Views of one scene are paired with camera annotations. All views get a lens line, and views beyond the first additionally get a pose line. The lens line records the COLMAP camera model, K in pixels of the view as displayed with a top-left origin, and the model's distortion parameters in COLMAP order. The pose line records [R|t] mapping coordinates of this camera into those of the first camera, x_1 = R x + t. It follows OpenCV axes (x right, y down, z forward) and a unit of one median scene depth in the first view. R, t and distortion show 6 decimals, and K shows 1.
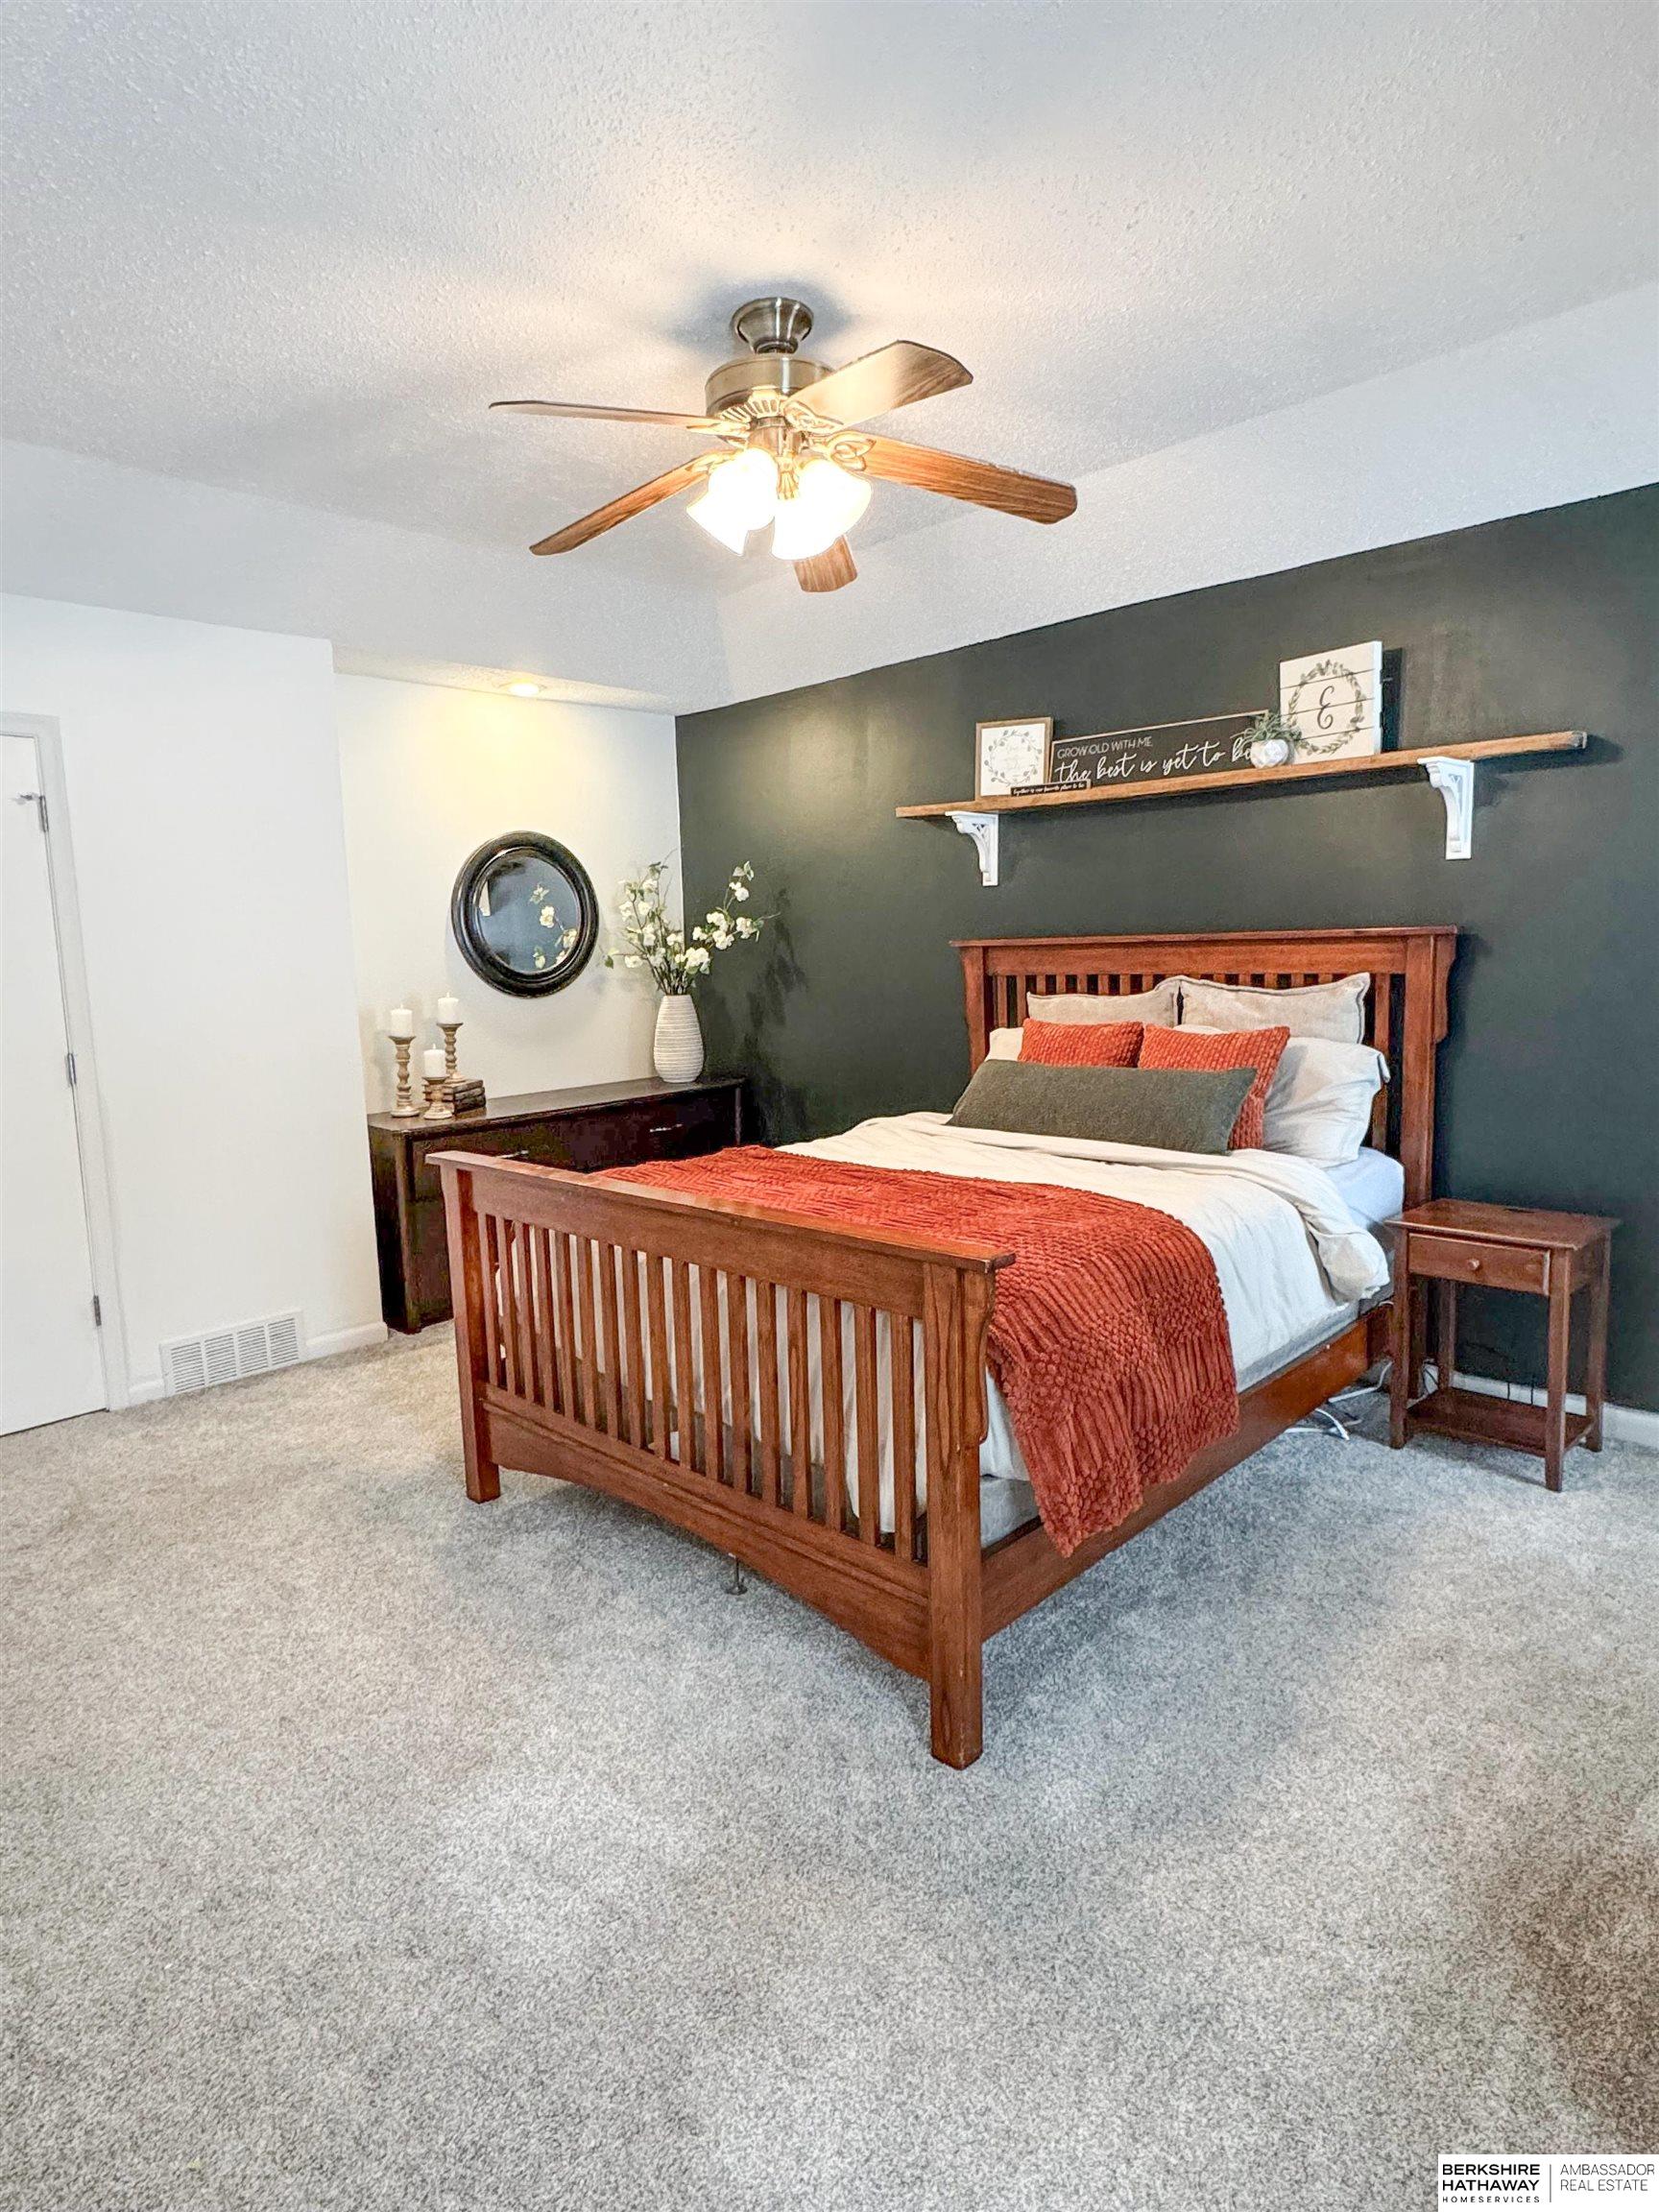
lens RADIAL K [[1236.3, 0, 830.4], [0, 1236.3, 1098.5], [0, 0, 1]] dist [0.000553, -0.000142]
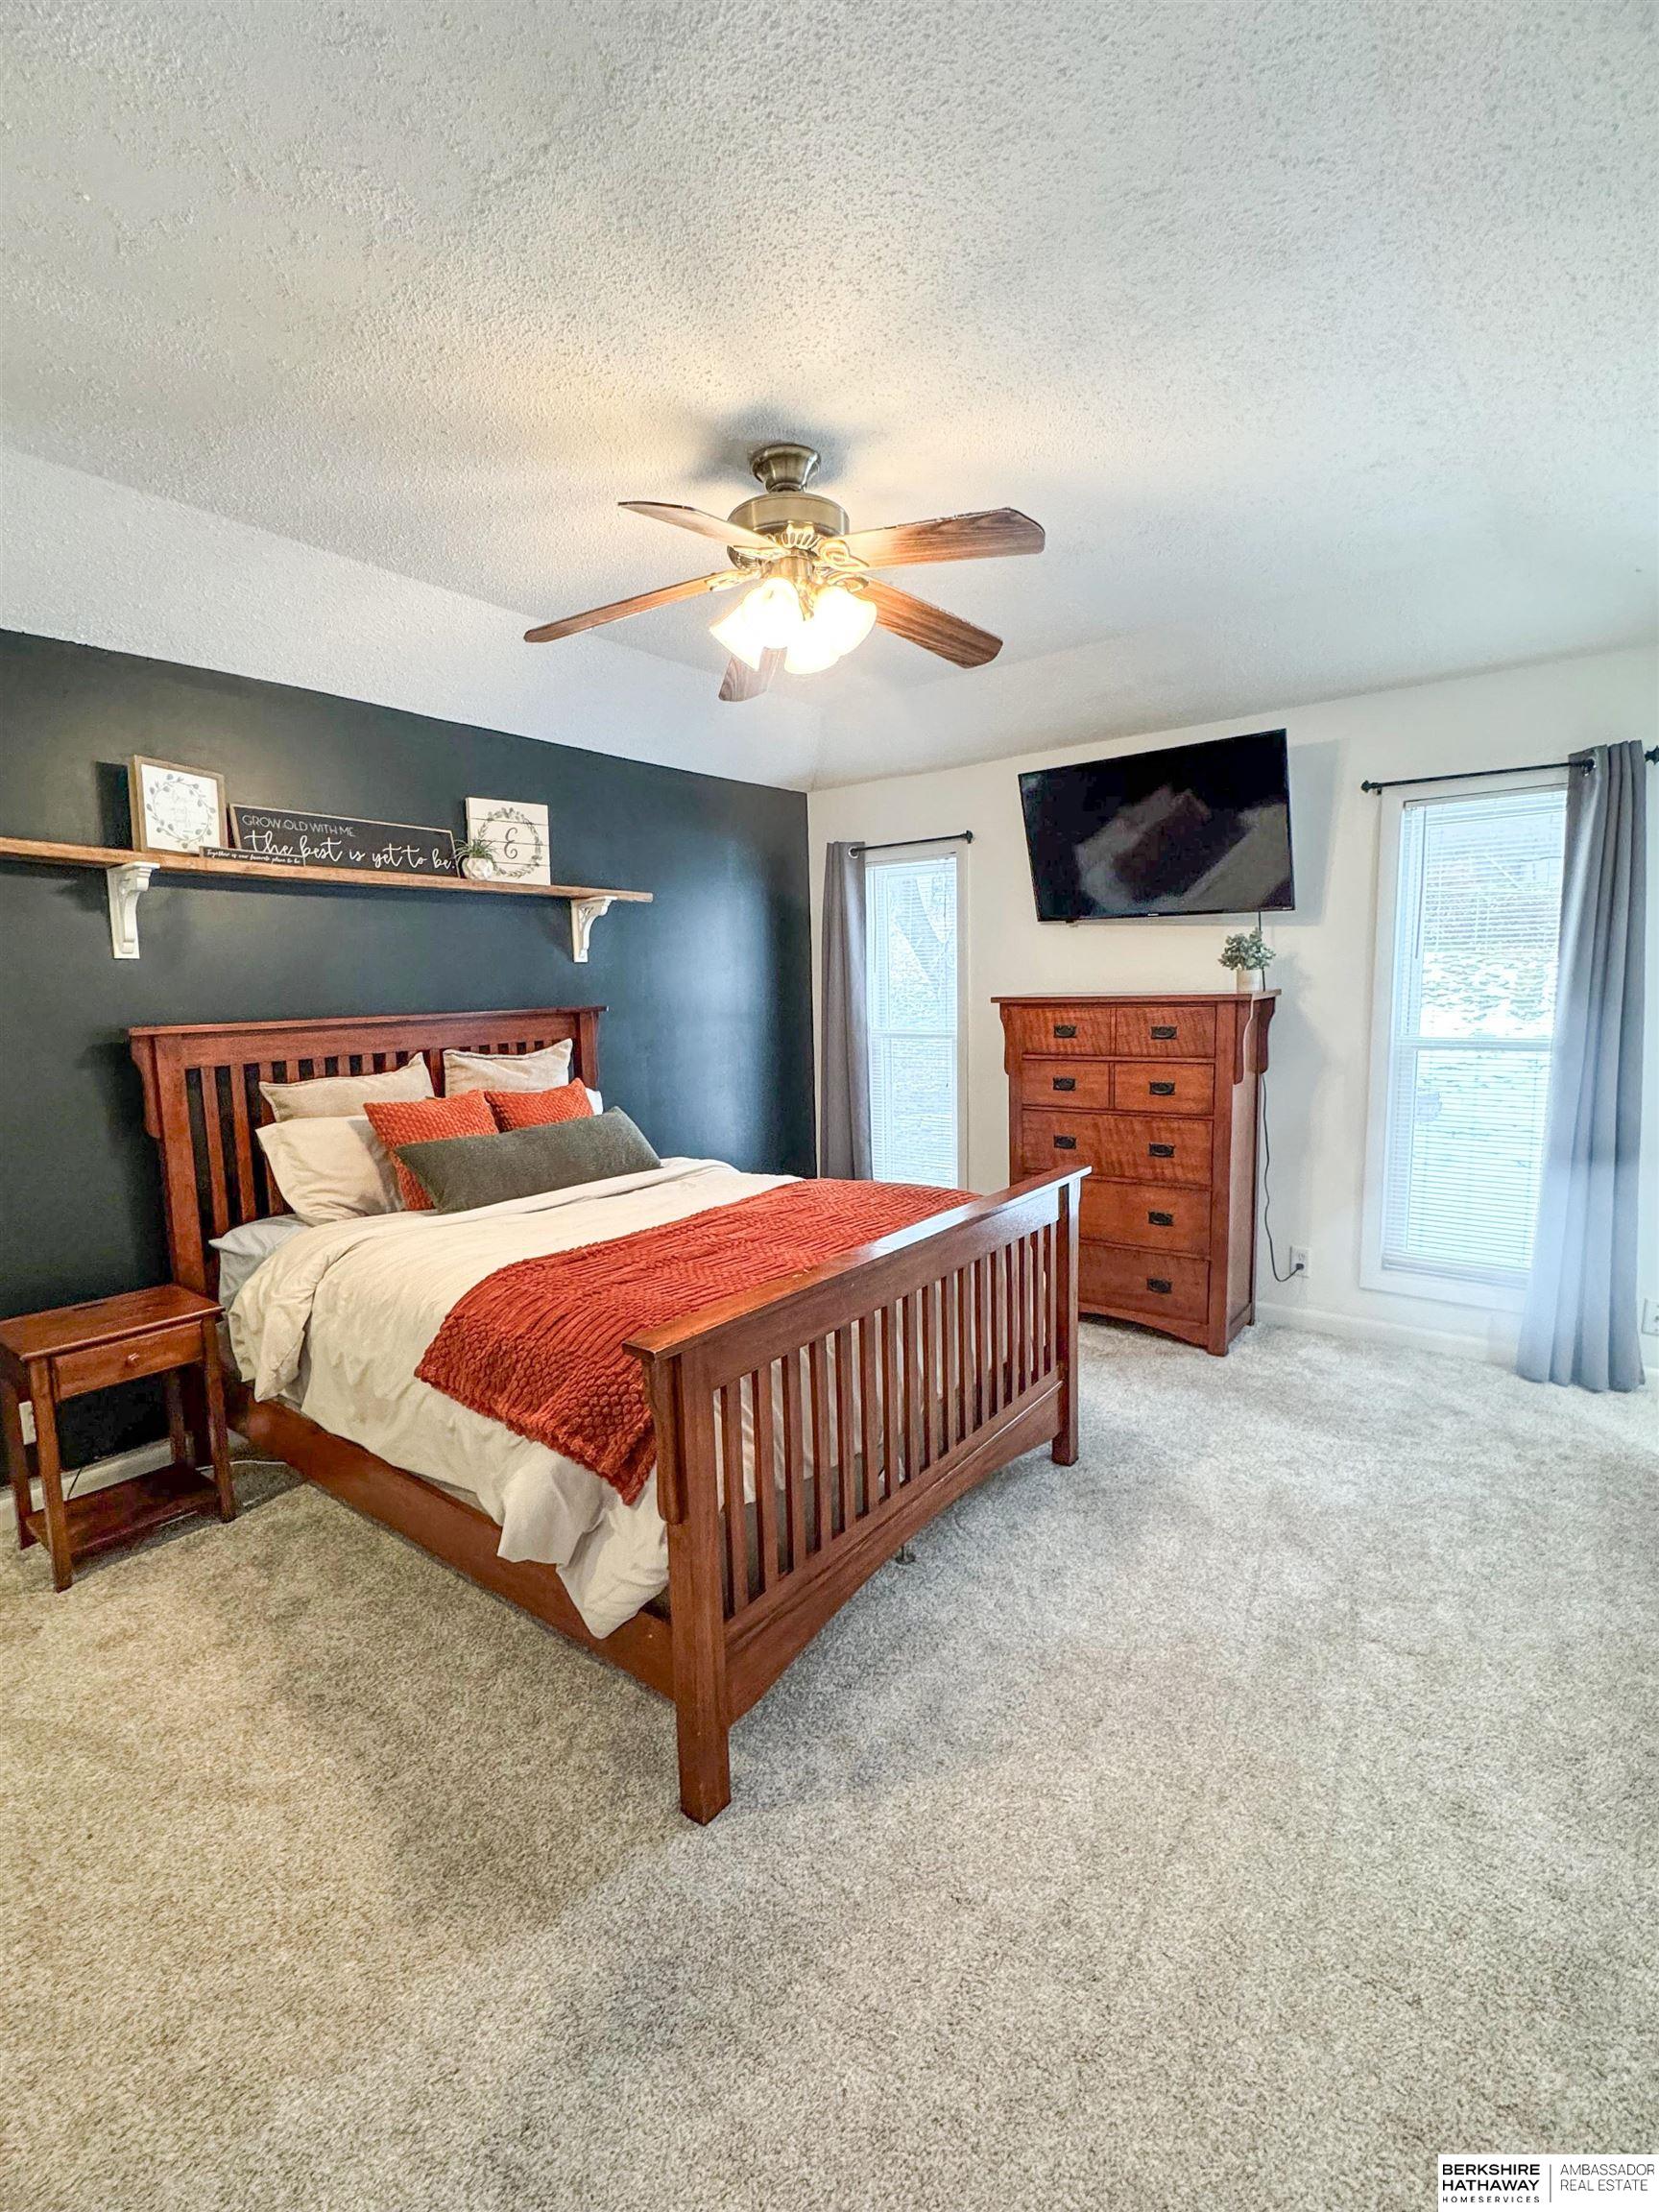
lens RADIAL K [[993.7, 0, 829.7], [0, 993.7, 1109.4], [0, 0, 1]] dist [0.016253, 0.000132]
pose [[-0.110418, -0.088260, 0.989959, -0.649765], [0.163595, 0.980849, 0.105695, -0.082292], [-0.980329, 0.173623, -0.093864, 0.728947]]
